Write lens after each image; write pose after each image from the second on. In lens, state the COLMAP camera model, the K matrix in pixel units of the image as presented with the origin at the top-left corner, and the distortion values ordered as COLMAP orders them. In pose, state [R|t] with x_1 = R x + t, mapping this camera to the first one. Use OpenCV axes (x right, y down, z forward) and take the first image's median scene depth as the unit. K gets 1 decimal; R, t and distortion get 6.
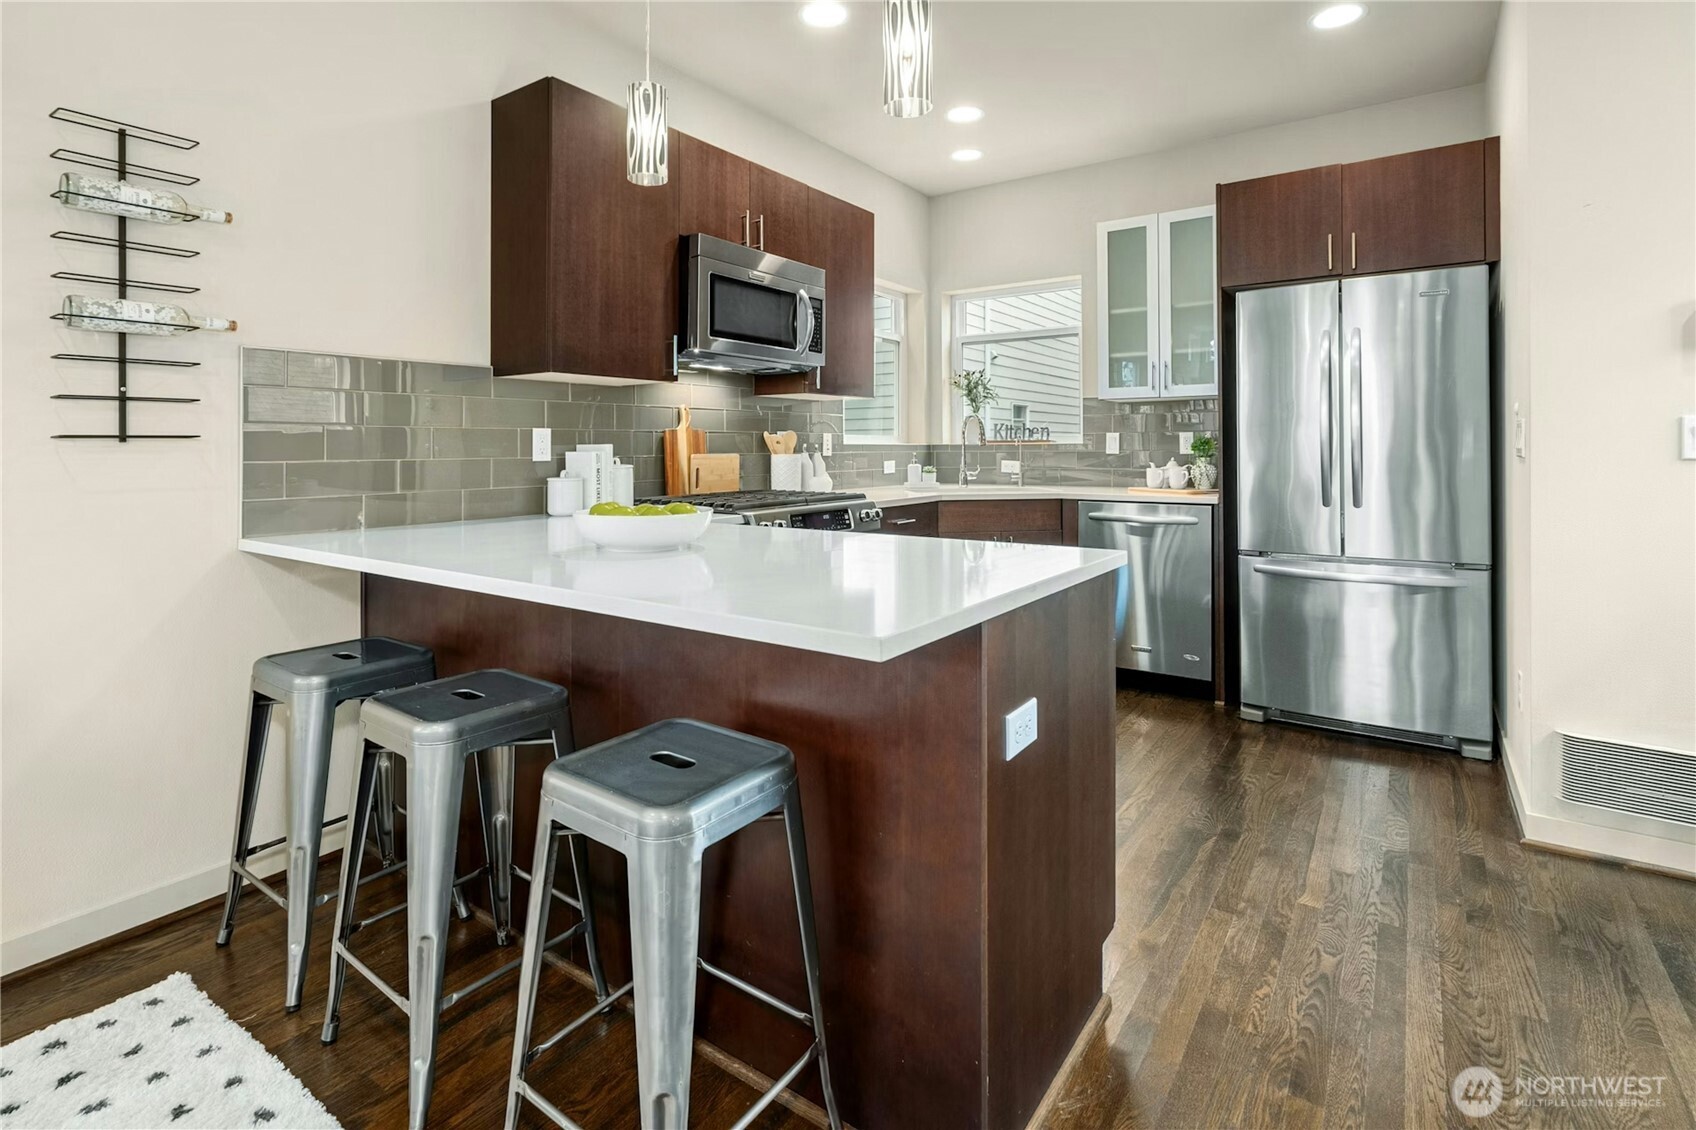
lens RADIAL K [[778.5, 0, 857.9], [0, 778.5, 555.3], [0, 0, 1]] dist [-0.002620, 0.000416]
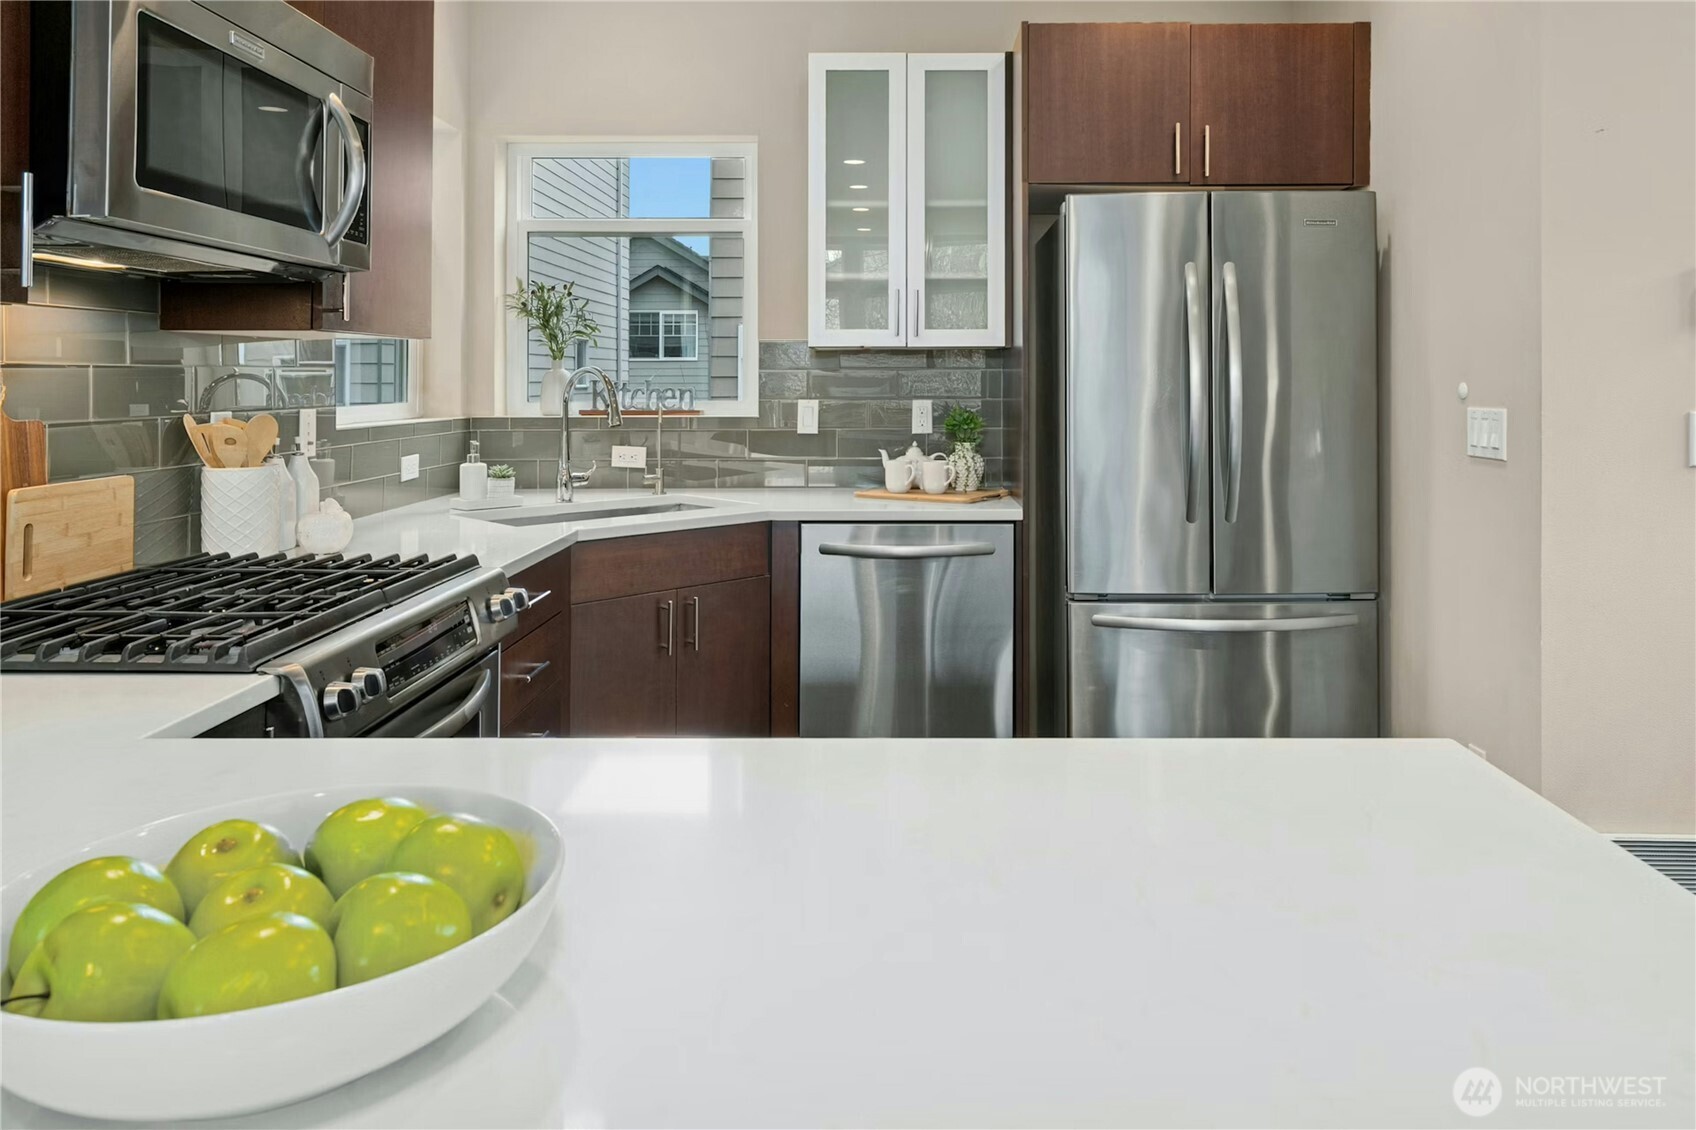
lens RADIAL K [[1147.1, 0, 848.5], [0, 1147.1, 451.5], [0, 0, 1]] dist [-0.004820, 0.000926]
pose [[0.840005, -0.028920, 0.541807, -0.149207], [0.069969, 0.996014, -0.055315, -0.077668], [-0.538048, 0.084375, 0.838681, 0.285336]]
